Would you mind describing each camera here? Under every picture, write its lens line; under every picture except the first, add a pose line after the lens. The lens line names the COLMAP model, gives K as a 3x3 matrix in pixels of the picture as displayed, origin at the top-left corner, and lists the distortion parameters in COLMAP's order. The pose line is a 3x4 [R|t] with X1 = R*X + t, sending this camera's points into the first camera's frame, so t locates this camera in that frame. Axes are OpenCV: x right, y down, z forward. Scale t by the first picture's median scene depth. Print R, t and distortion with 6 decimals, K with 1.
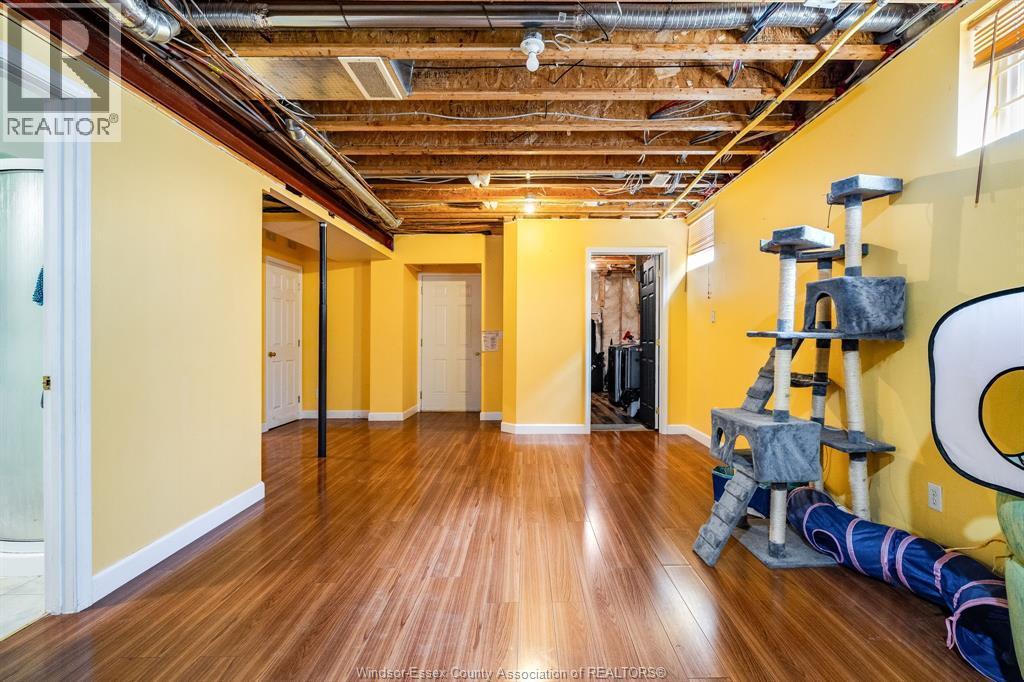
lens RADIAL K [[464.0, 0, 515.8], [0, 464.0, 344.3], [0, 0, 1]] dist [-0.001888, -0.000002]
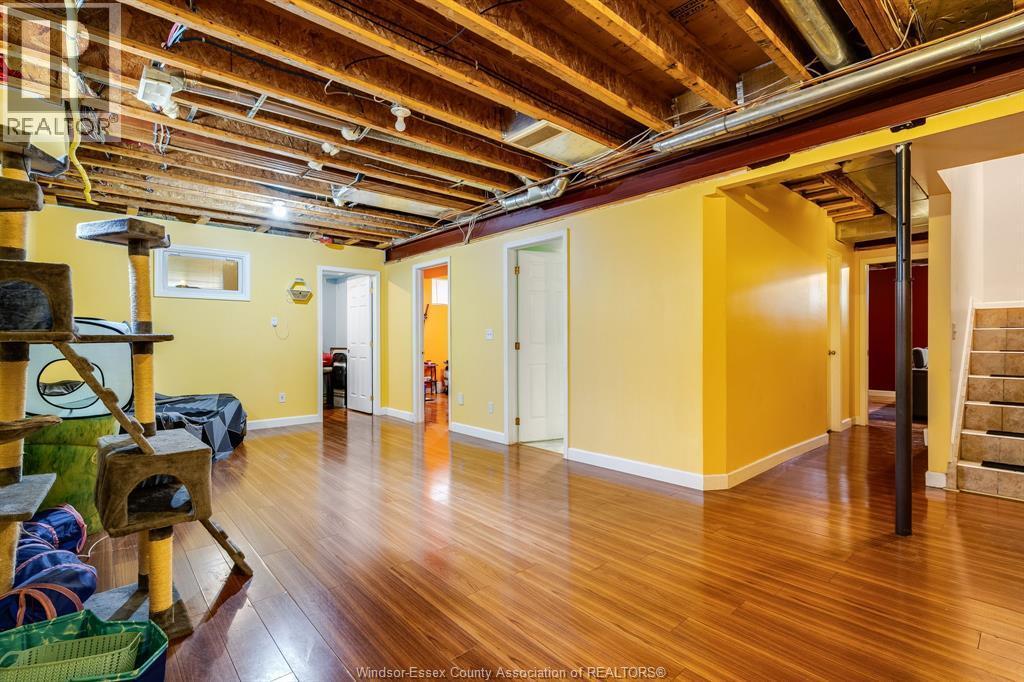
lens RADIAL K [[464.0, 0, 515.8], [0, 464.0, 344.3], [0, 0, 1]] dist [-0.001888, -0.000002]
pose [[-0.732351, -0.000503, -0.680927, 0.486148], [-0.006246, 0.999963, 0.005980, 0.002127], [0.680899, 0.008633, -0.732326, 1.576140]]
